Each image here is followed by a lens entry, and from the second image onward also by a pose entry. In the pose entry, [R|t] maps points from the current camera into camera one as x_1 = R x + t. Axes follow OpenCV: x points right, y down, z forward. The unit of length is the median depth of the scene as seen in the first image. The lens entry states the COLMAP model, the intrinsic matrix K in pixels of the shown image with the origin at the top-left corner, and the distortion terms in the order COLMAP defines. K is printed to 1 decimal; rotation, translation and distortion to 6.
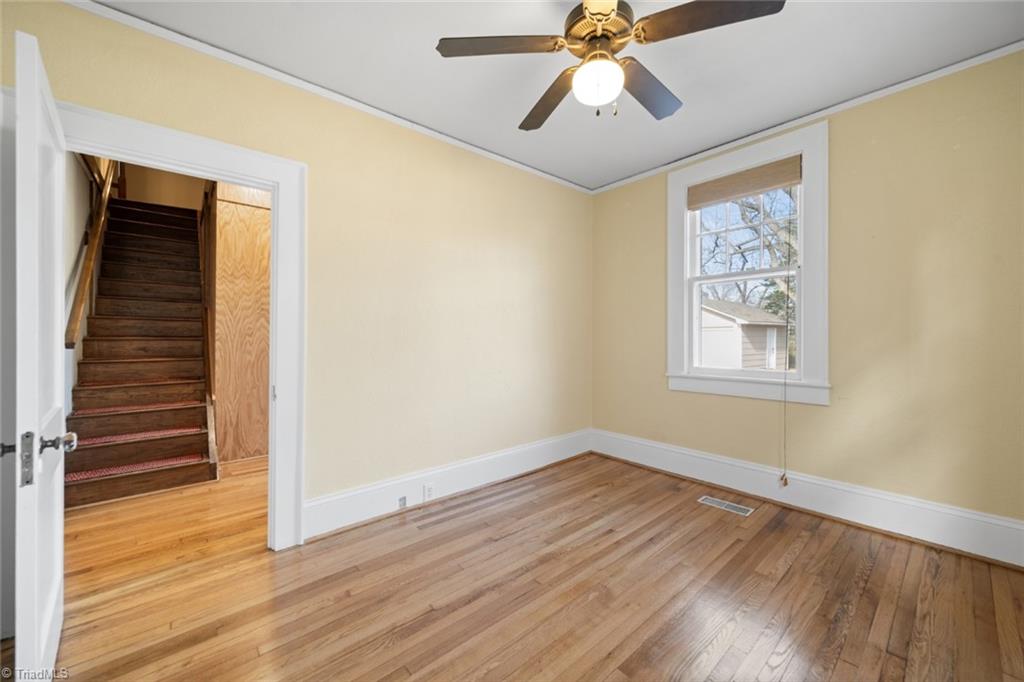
lens RADIAL K [[389.7, 0, 521.6], [0, 389.7, 340.6], [0, 0, 1]] dist [-0.003765, -0.000798]
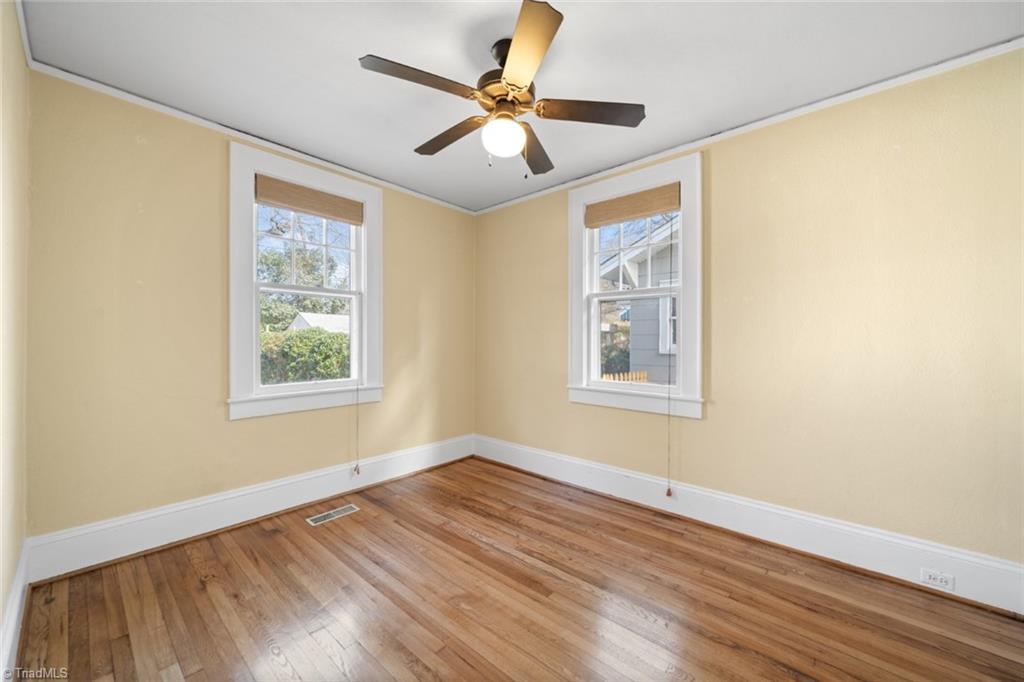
lens RADIAL K [[391.1, 0, 513.4], [0, 391.1, 346.1], [0, 0, 1]] dist [0.000816, 0.000036]
pose [[-0.122208, -0.010870, 0.992445, -0.585066], [0.004833, 0.999922, 0.011547, -0.035224], [-0.992493, 0.006208, -0.122146, 0.676029]]
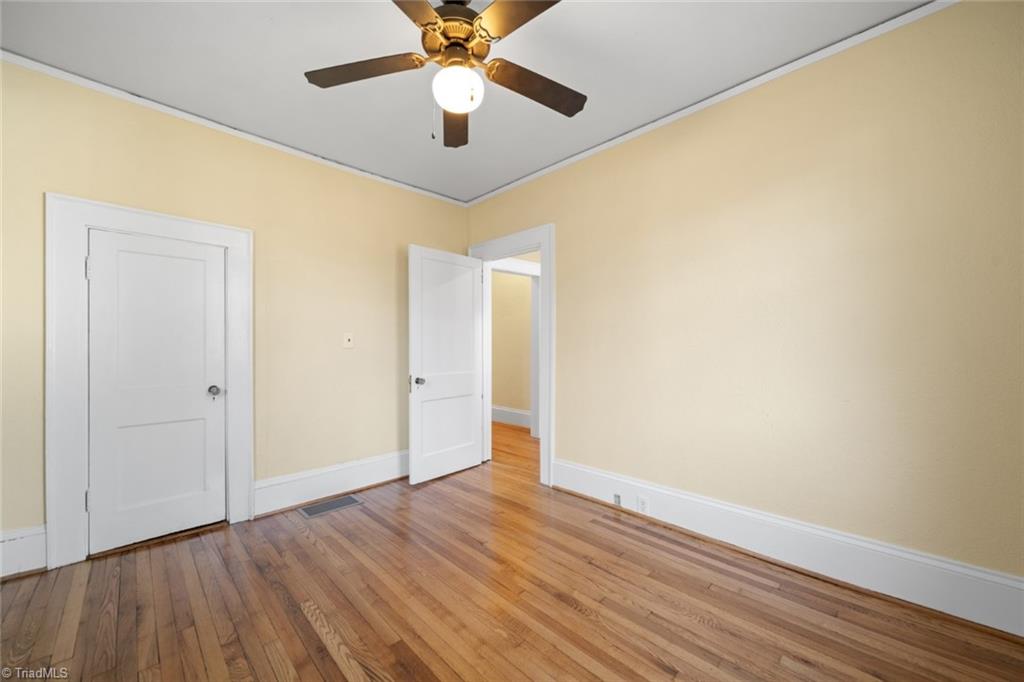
lens RADIAL K [[389.7, 0, 521.6], [0, 389.7, 340.6], [0, 0, 1]] dist [-0.003765, -0.000798]
pose [[0.070015, -0.004701, -0.997535, 0.735145], [-0.007571, 0.999958, -0.005244, -0.009340], [0.997517, 0.007919, 0.069976, 0.663386]]
